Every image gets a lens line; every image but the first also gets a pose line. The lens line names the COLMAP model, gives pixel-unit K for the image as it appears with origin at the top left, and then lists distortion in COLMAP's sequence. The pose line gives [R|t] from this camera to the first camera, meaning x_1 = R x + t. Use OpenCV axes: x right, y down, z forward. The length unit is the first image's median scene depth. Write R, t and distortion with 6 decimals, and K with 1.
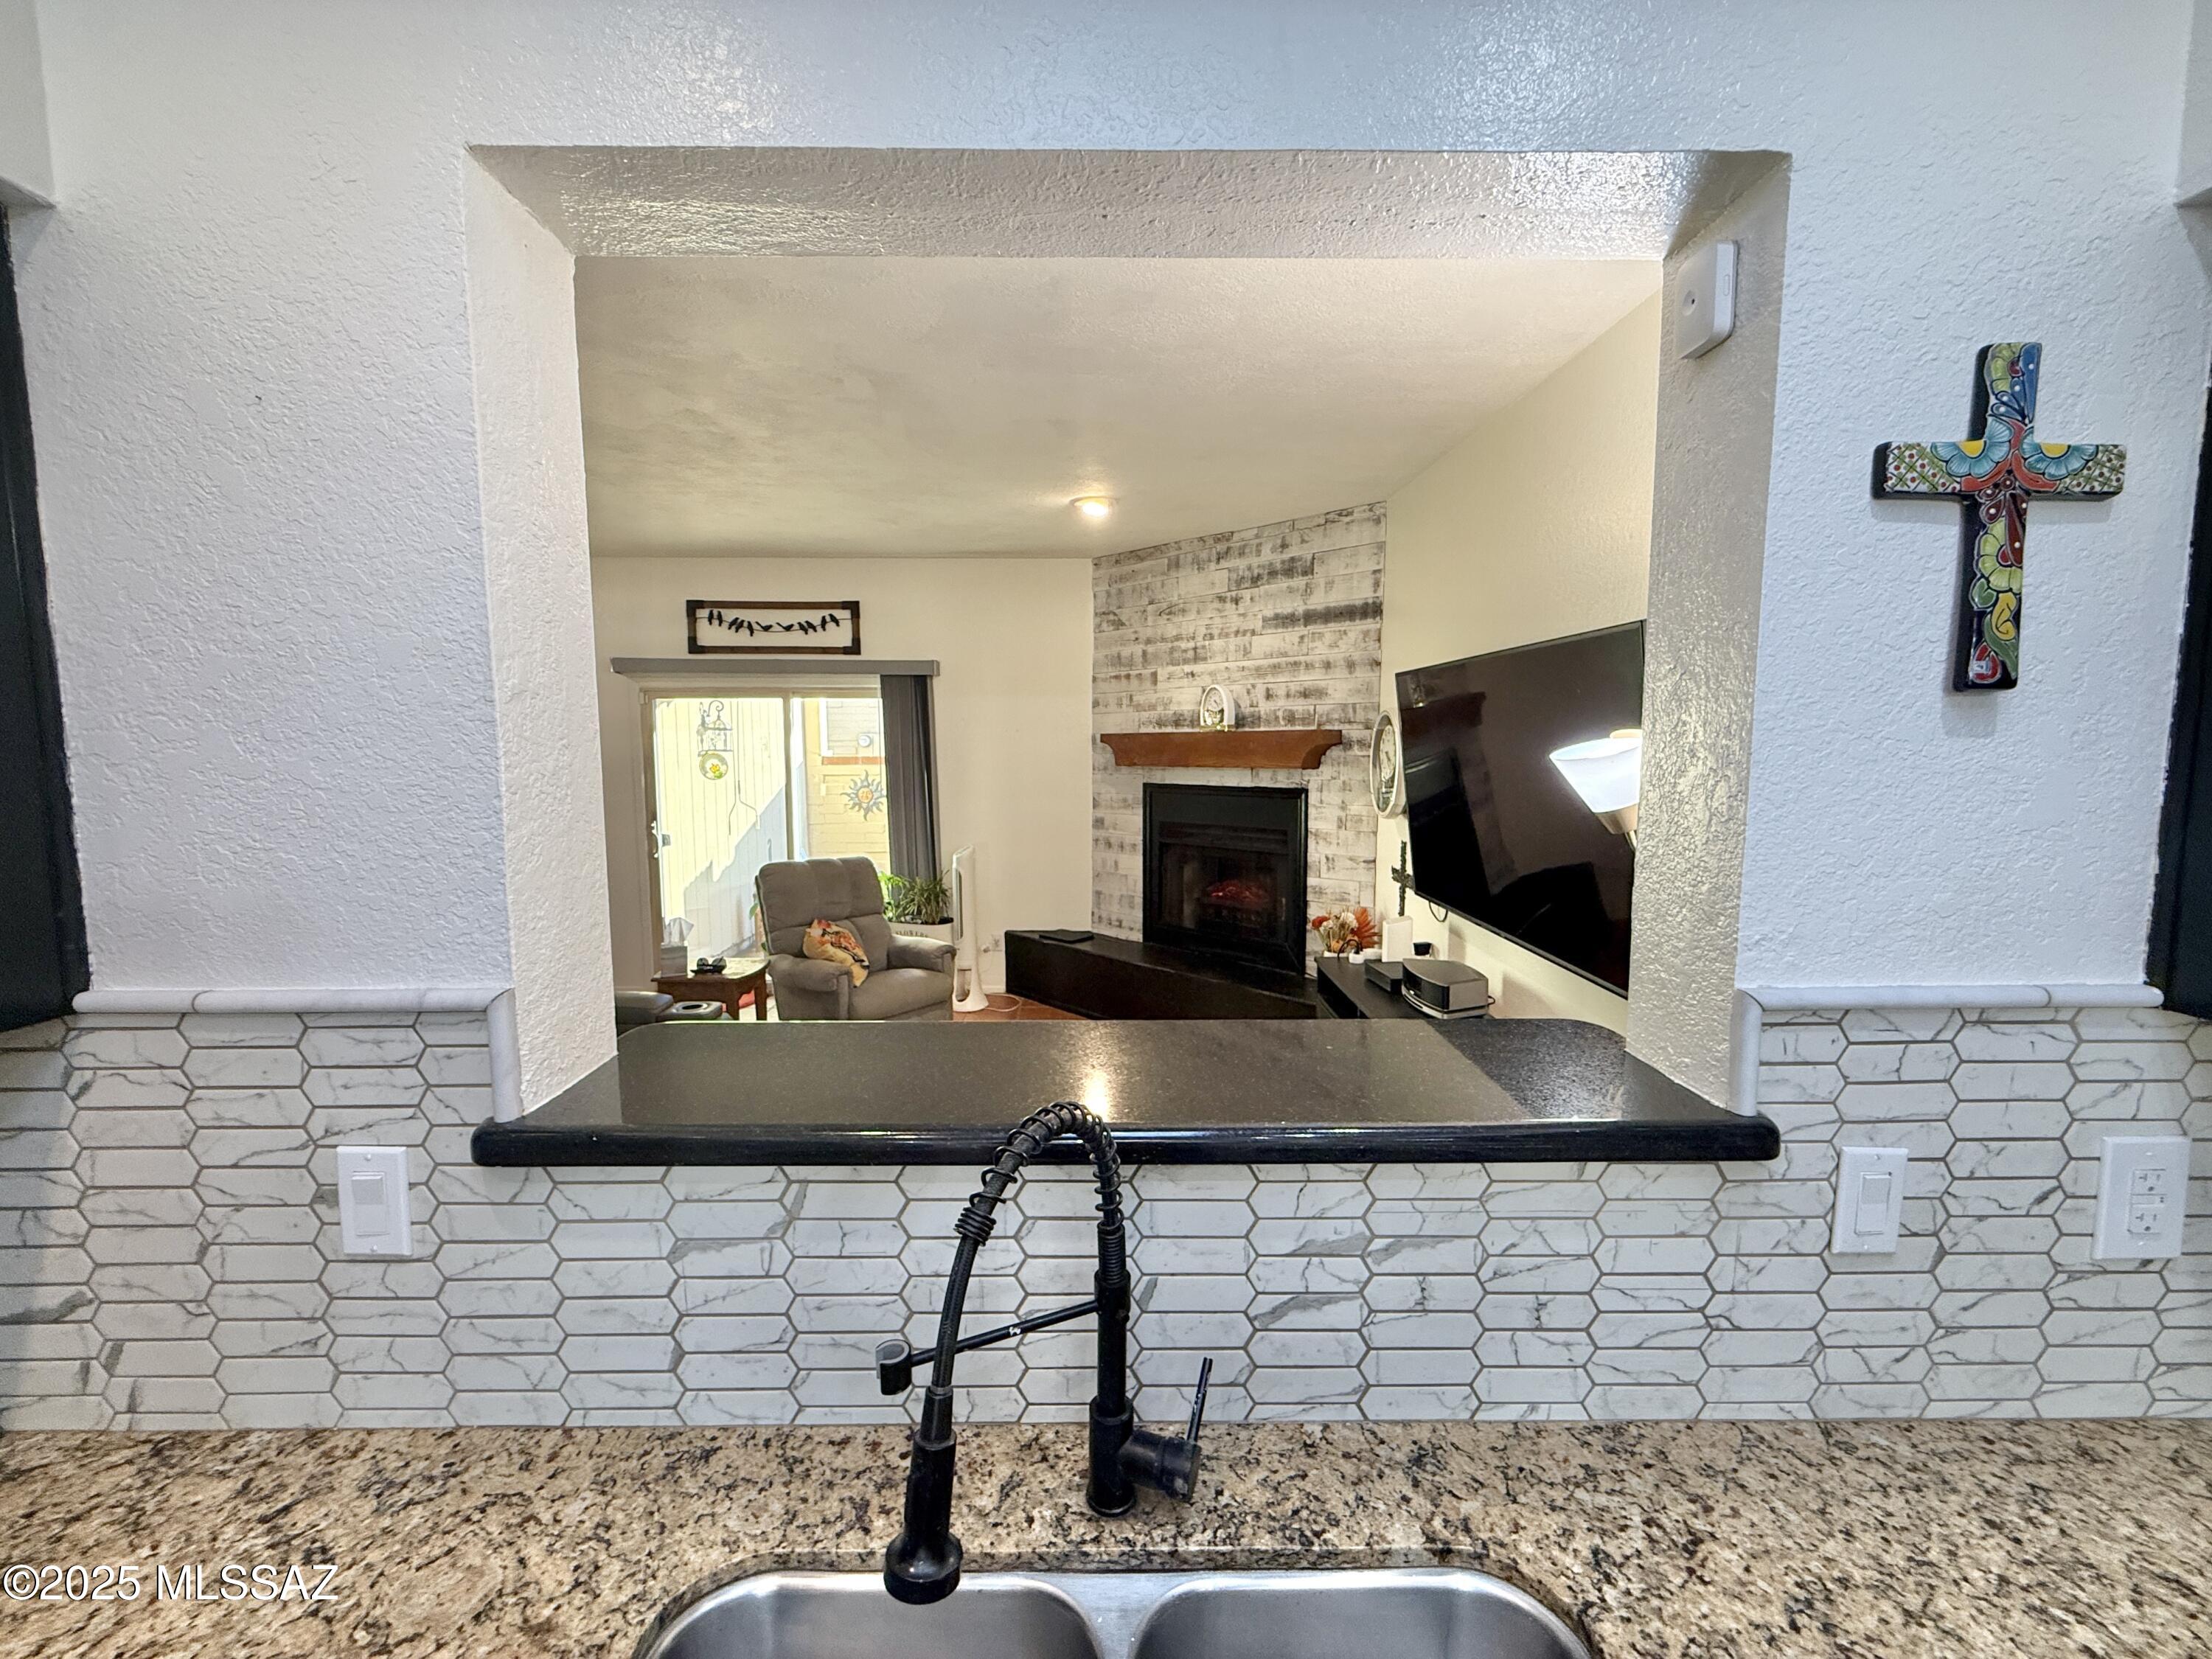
lens RADIAL K [[883.1, 0, 1101.4], [0, 883.1, 840.2], [0, 0, 1]] dist [-0.000633, 0.000206]
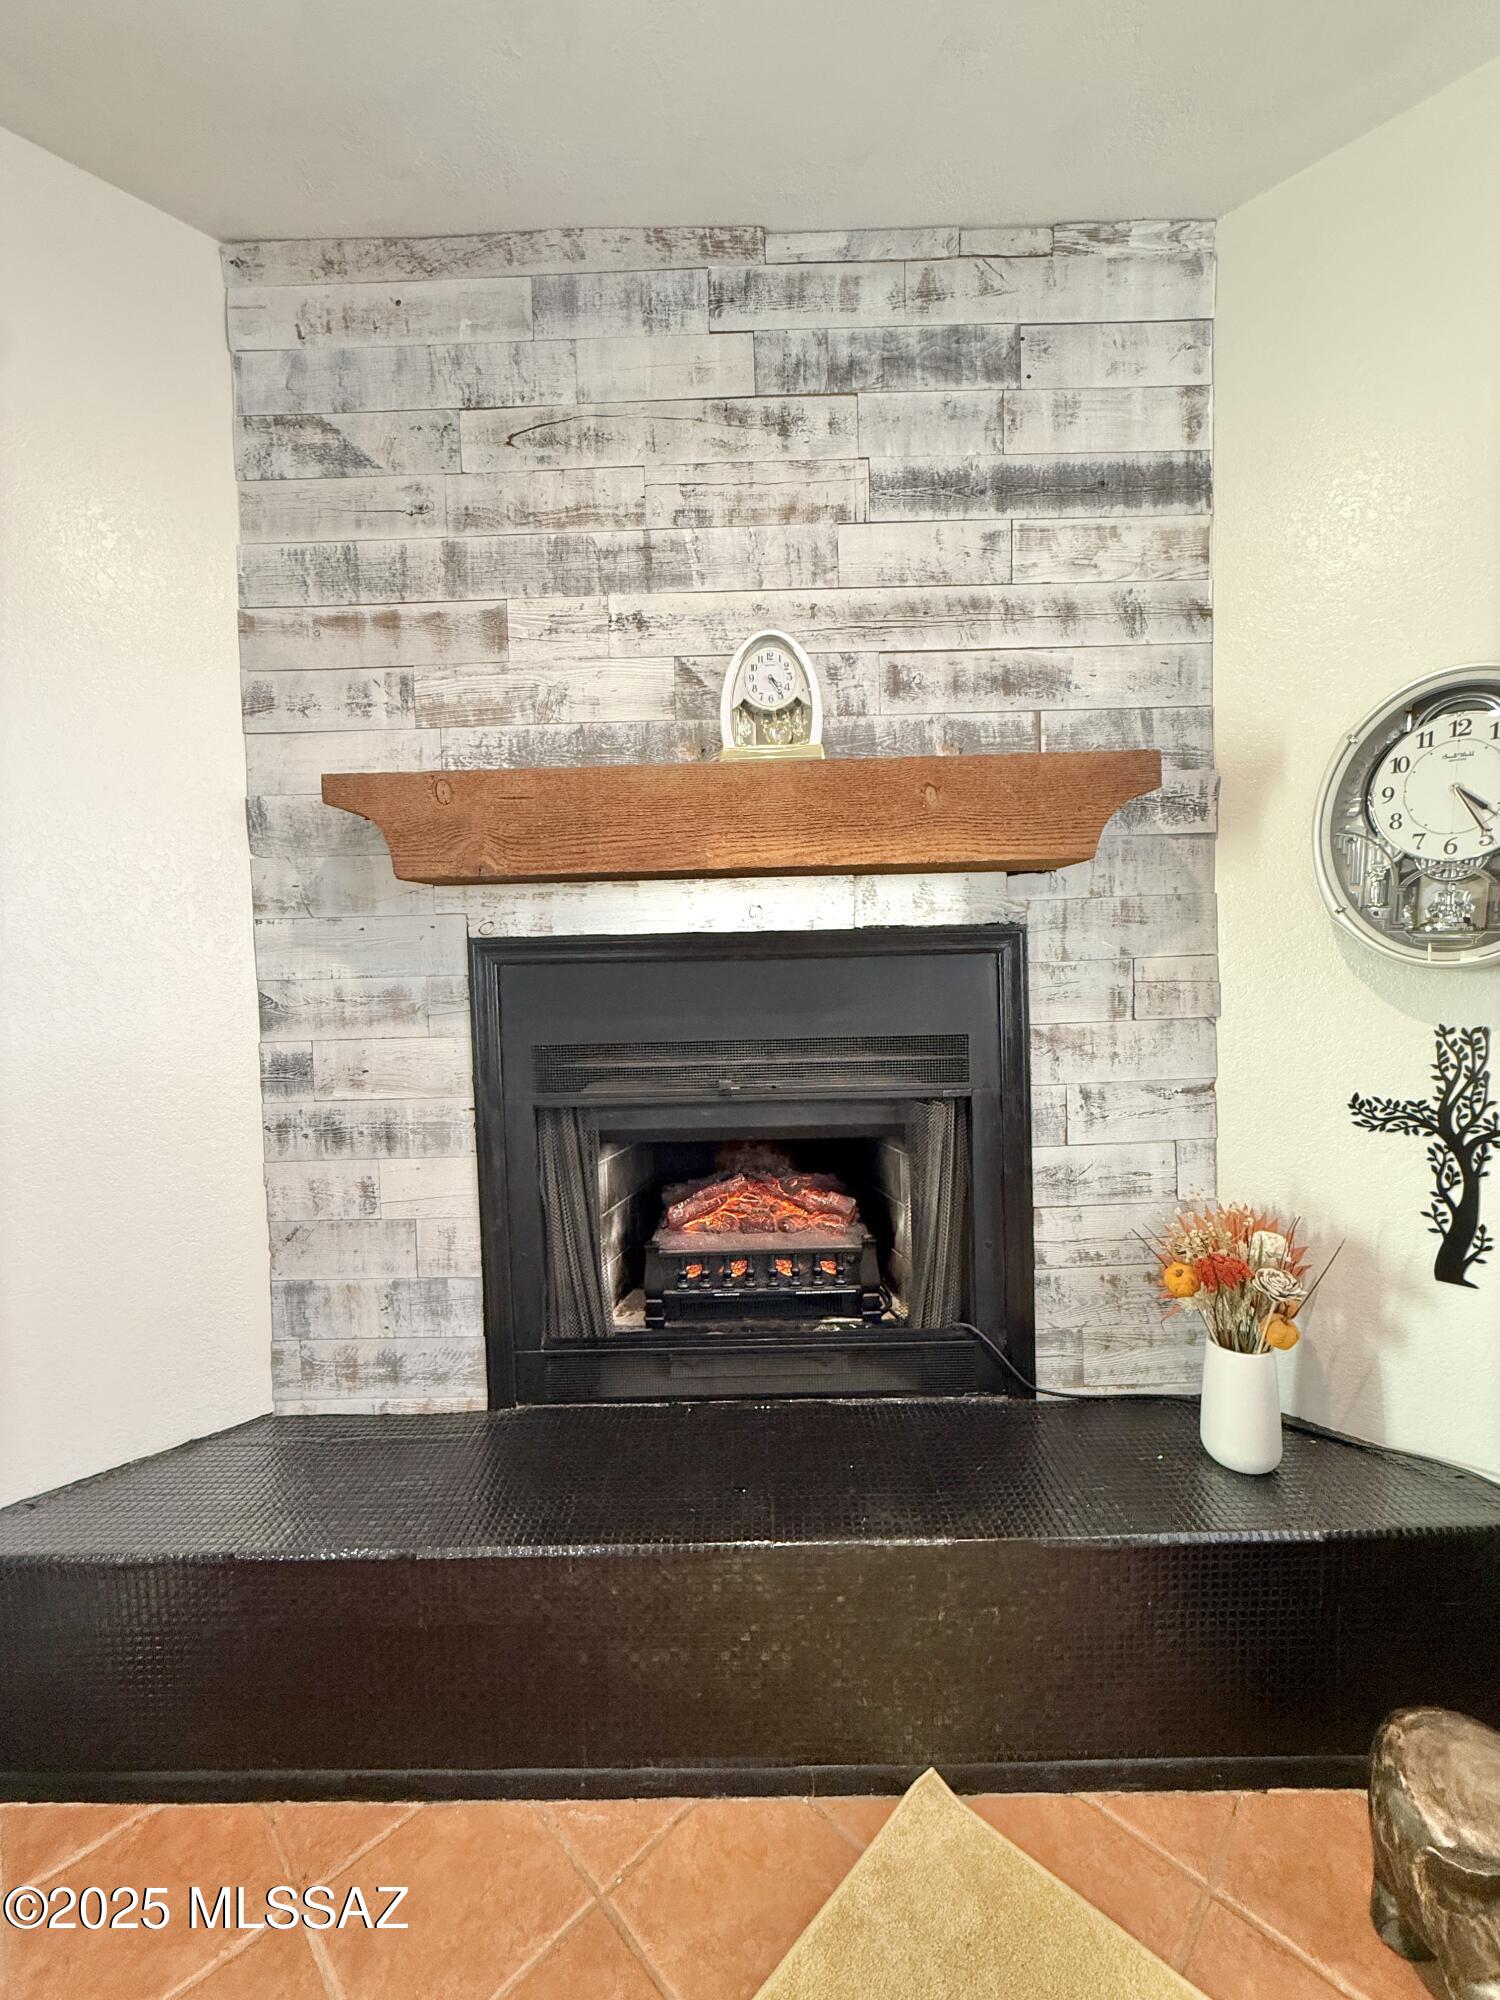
lens RADIAL K [[798.5, 0, 752.1], [0, 798.5, 1003.4], [0, 0, 1]] dist [-0.000633, 0.000206]
pose [[0.717750, -0.045901, 0.694786, -0.092533], [0.097337, 0.994641, -0.034843, -0.020296], [-0.689464, 0.092637, 0.718372, 0.749475]]
